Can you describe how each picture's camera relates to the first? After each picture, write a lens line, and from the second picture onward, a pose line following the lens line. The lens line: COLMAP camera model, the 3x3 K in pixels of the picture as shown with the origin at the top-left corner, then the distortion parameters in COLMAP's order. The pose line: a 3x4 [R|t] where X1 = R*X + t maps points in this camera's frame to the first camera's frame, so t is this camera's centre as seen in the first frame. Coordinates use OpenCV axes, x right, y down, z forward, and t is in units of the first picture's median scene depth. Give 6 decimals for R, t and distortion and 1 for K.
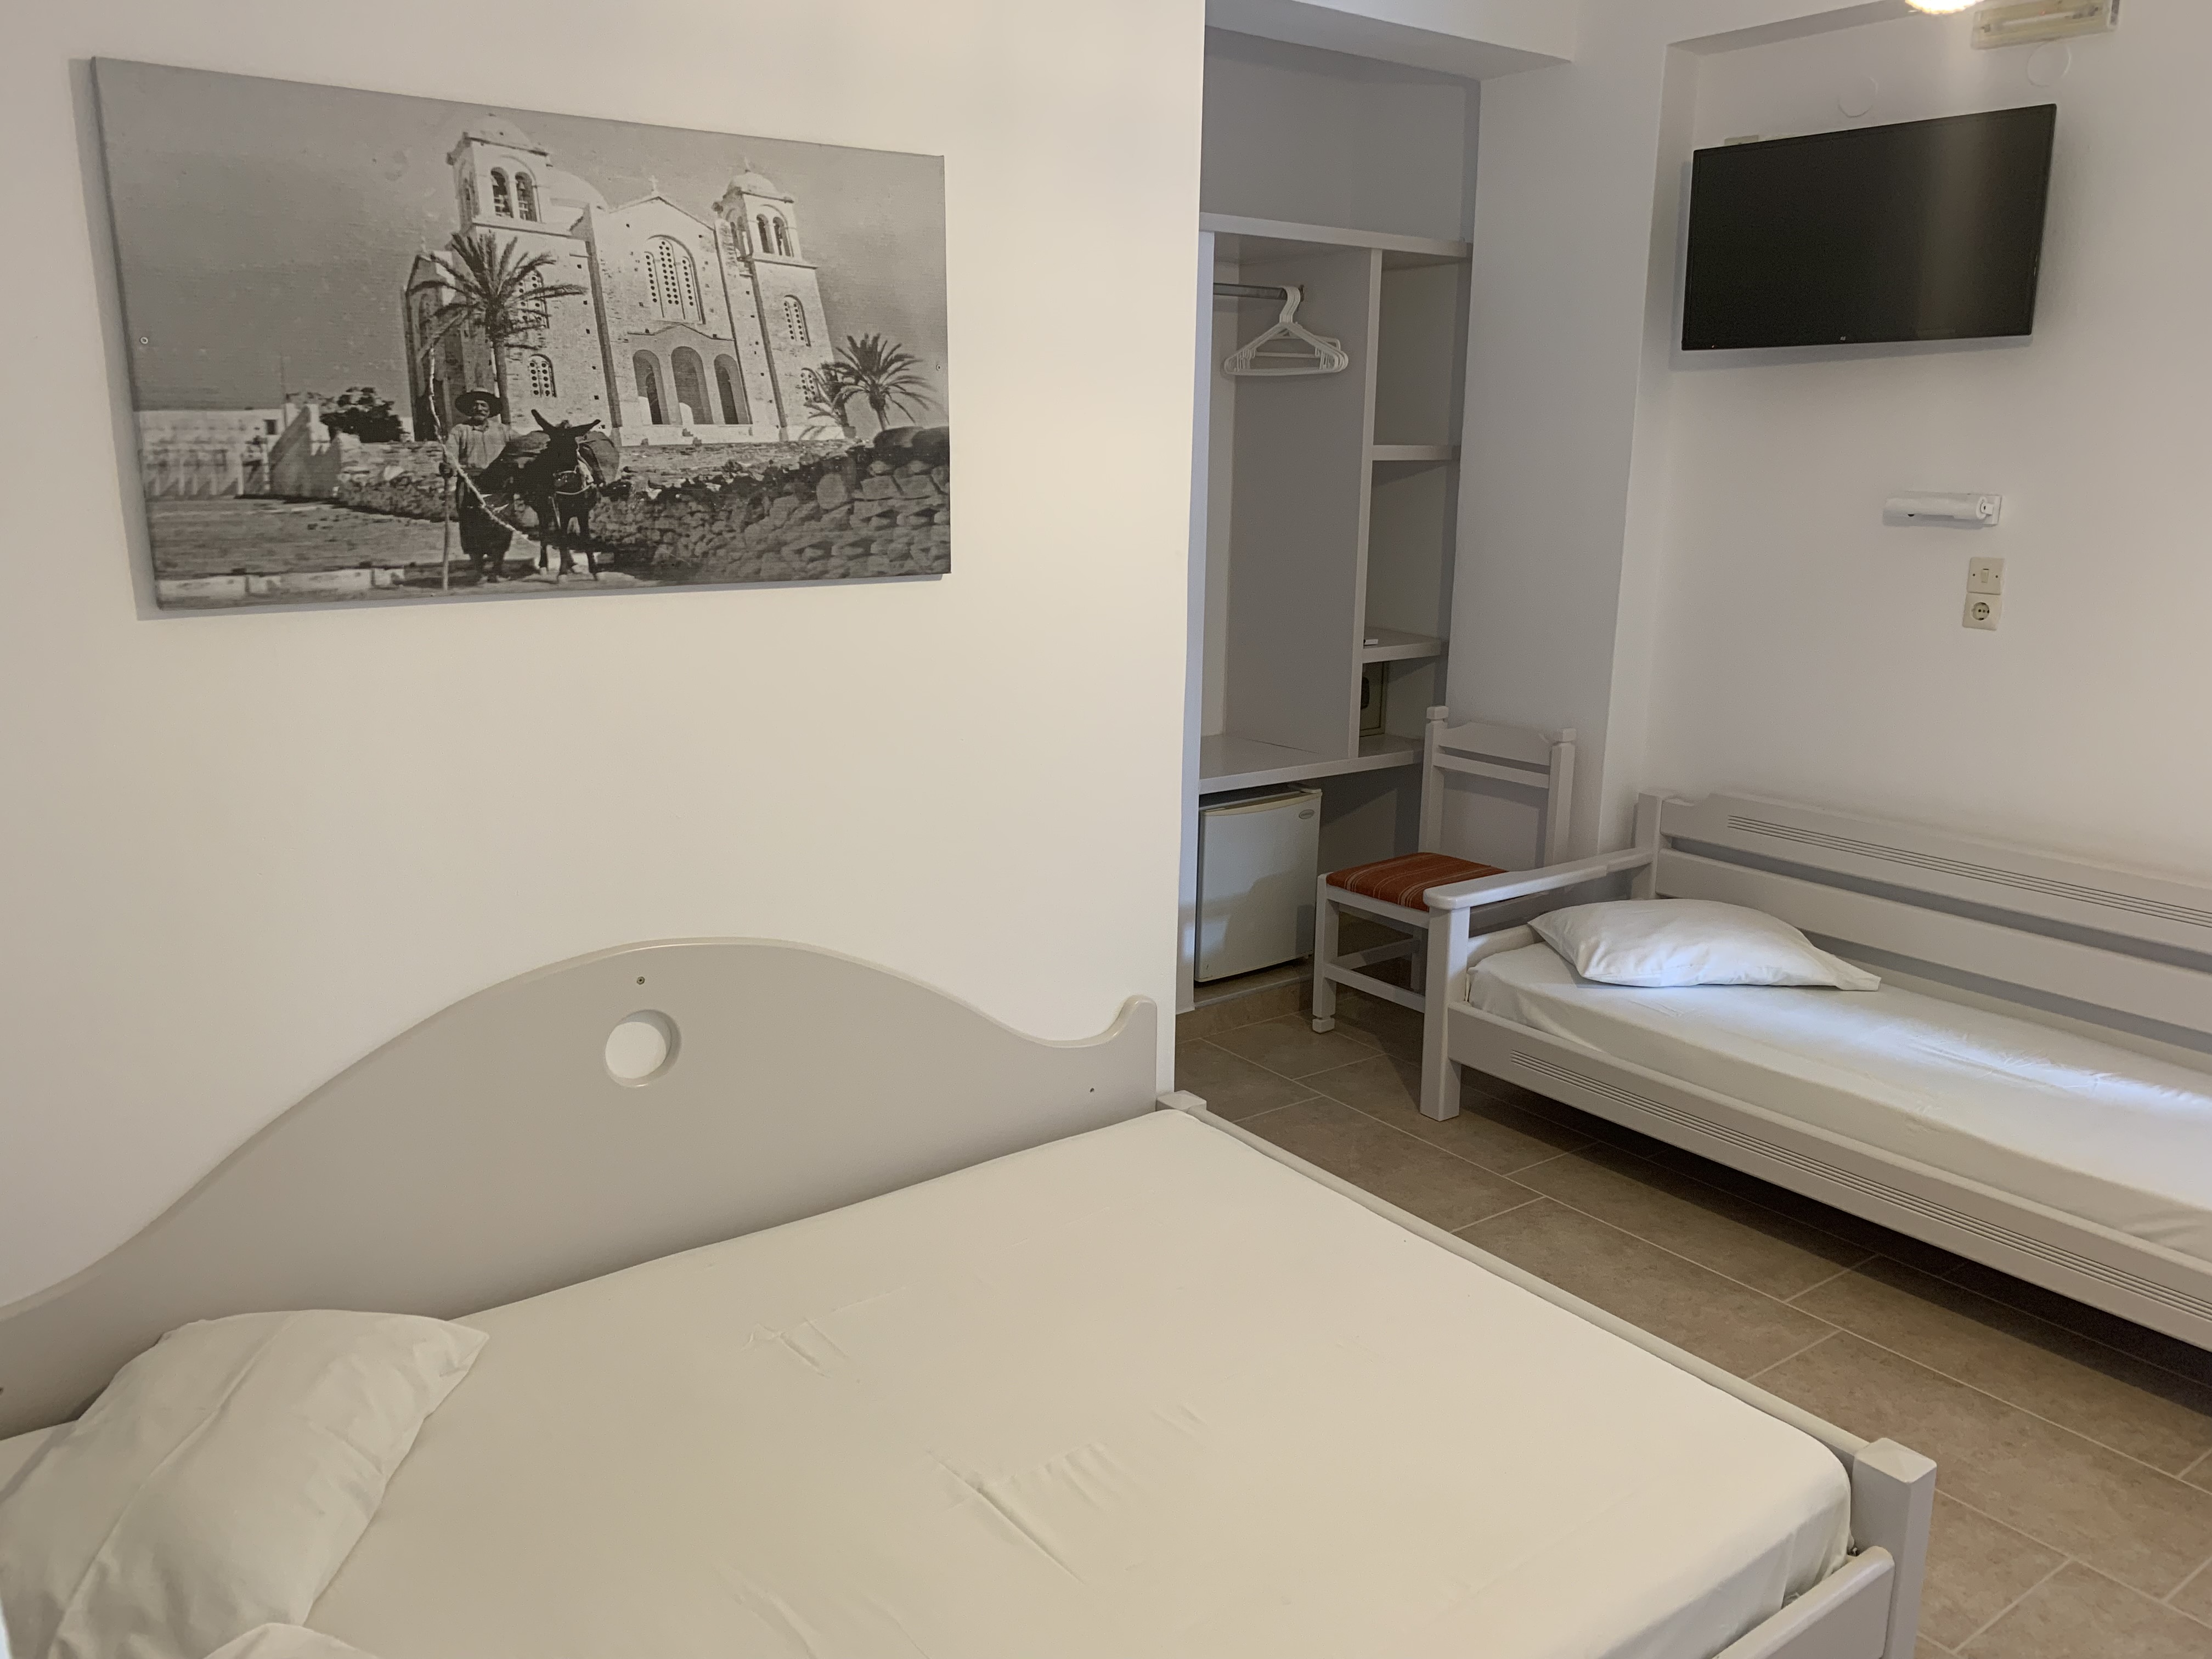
lens RADIAL K [[1665.2, 0, 1104.5], [0, 1665.2, 842.3], [0, 0, 1]] dist [-0.037314, -0.001886]
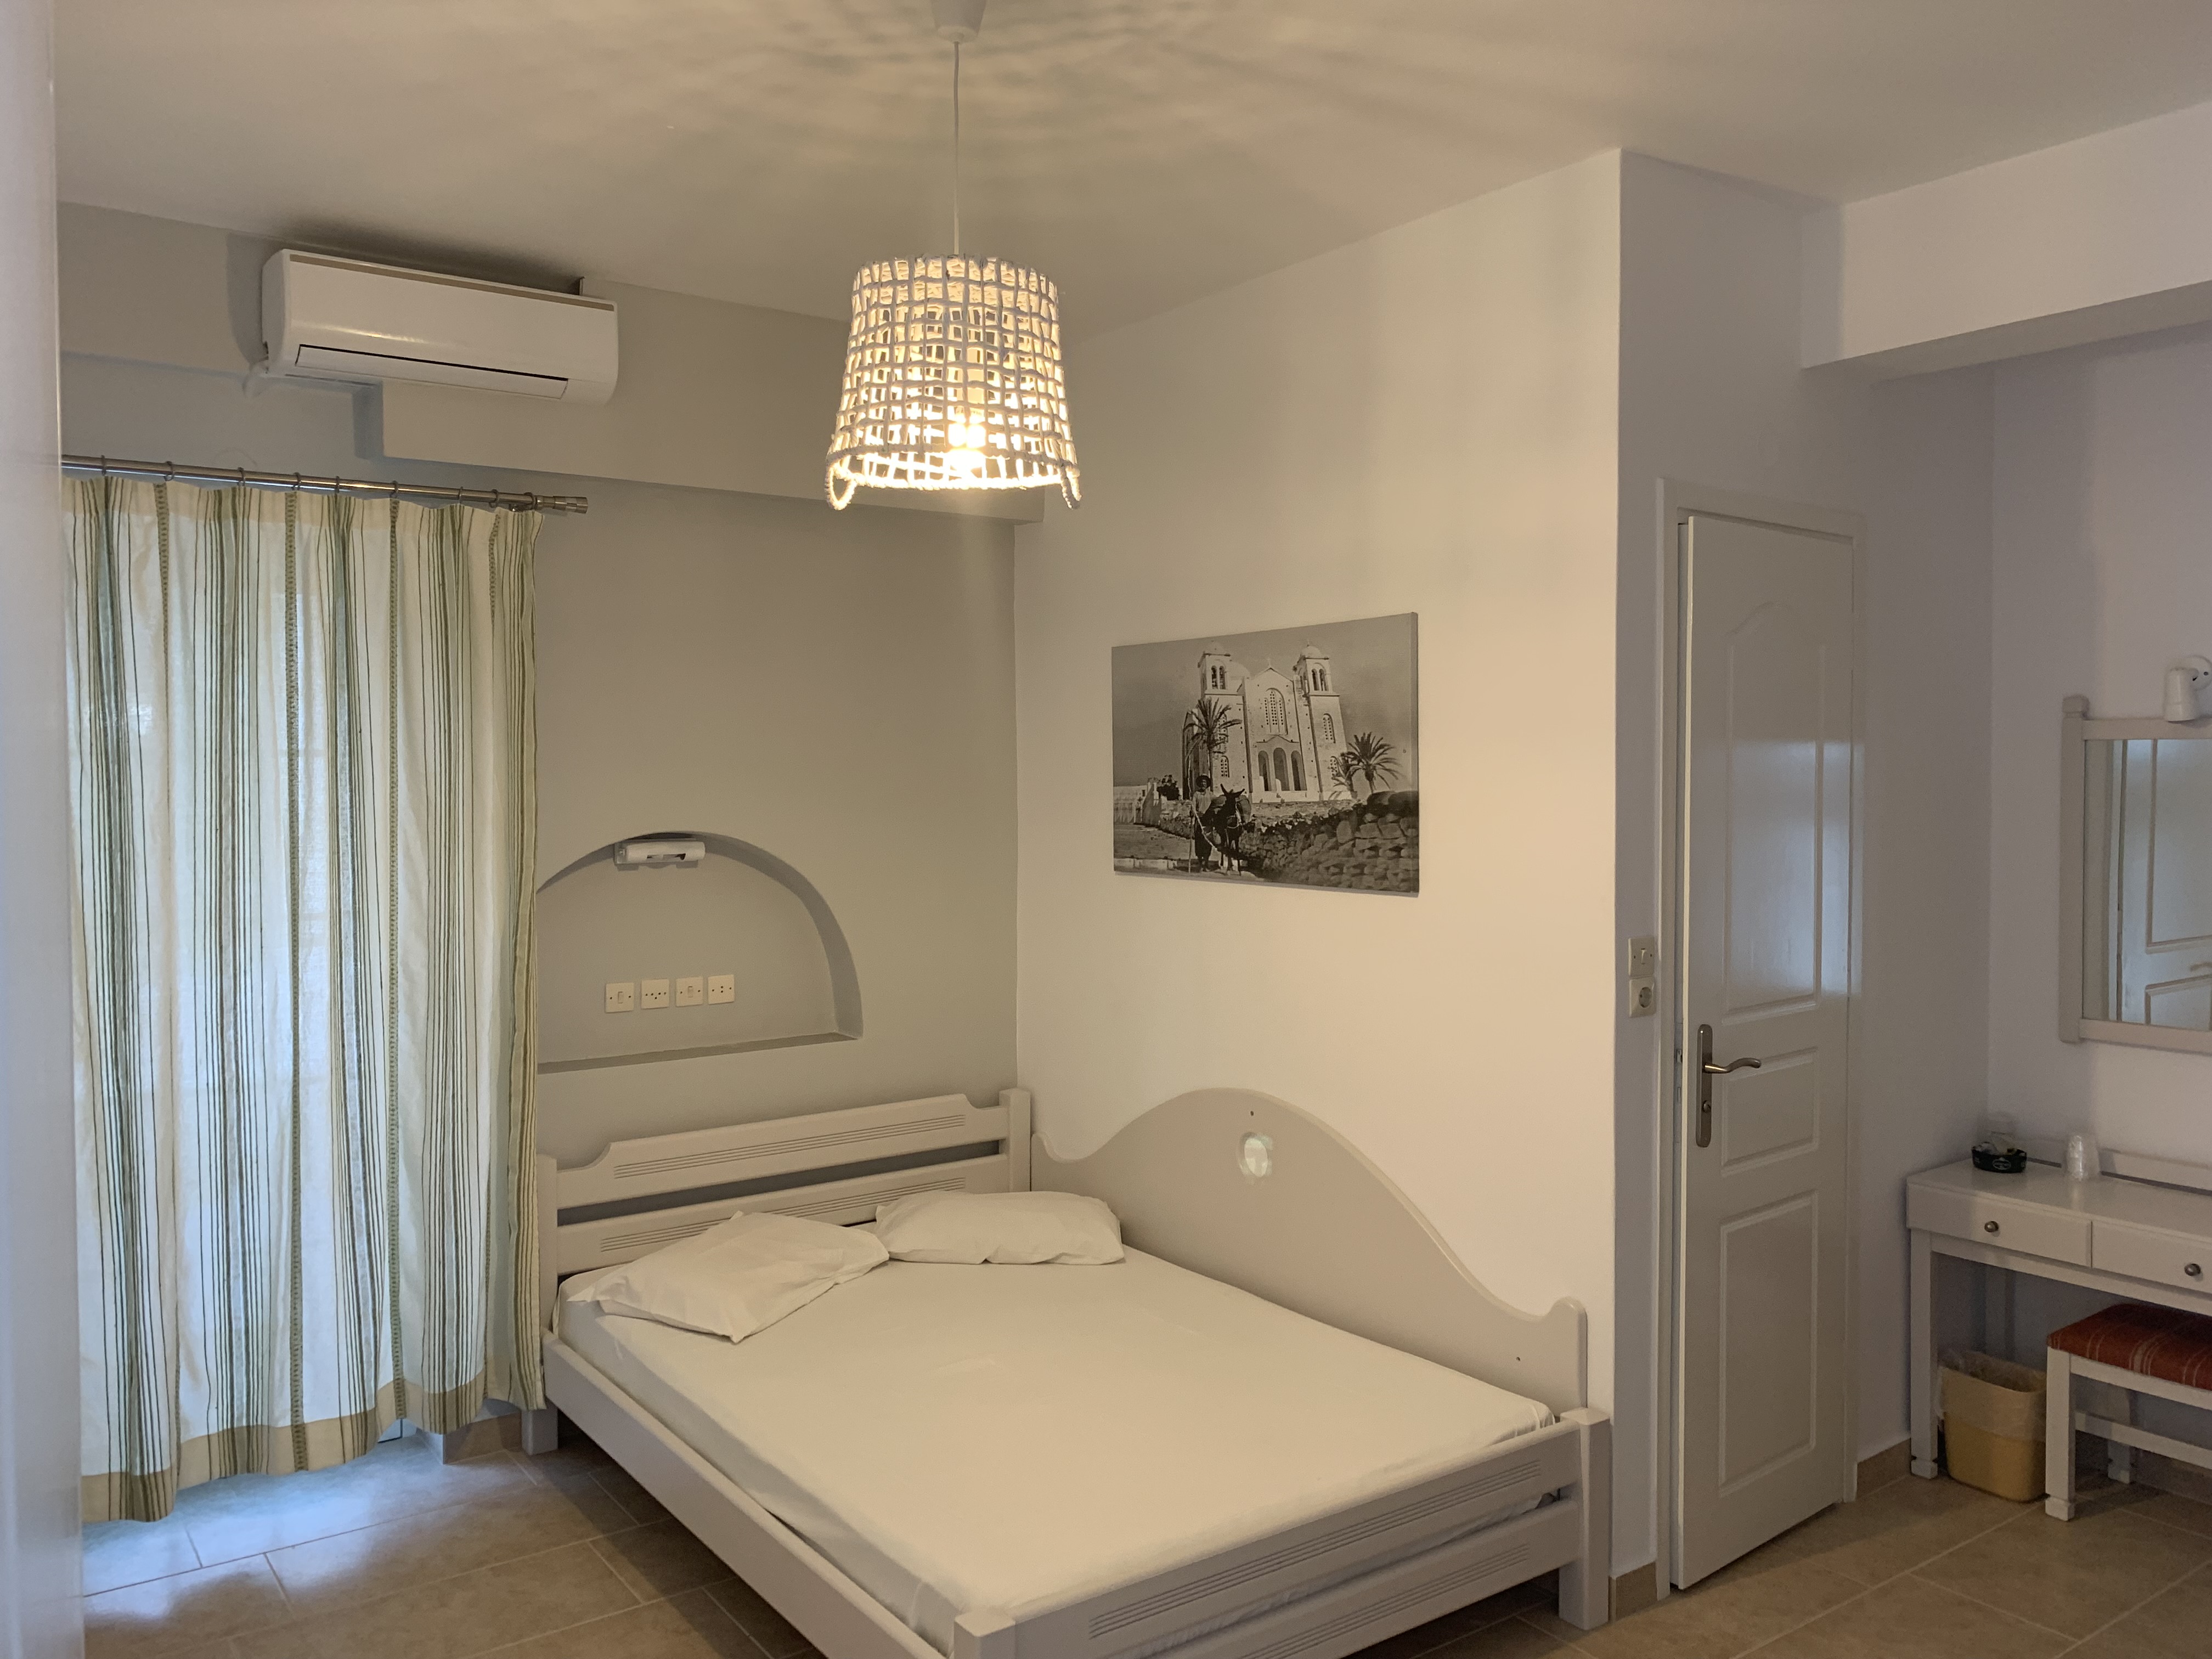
lens RADIAL K [[1665.2, 0, 1104.8], [0, 1665.2, 829.4], [0, 0, 1]] dist [-0.037314, -0.001886]
pose [[-0.008786, 0.009045, -0.999920, 1.482531], [-0.243420, 0.969860, 0.010912, -0.186385], [0.969881, 0.243497, -0.006319, 0.838301]]
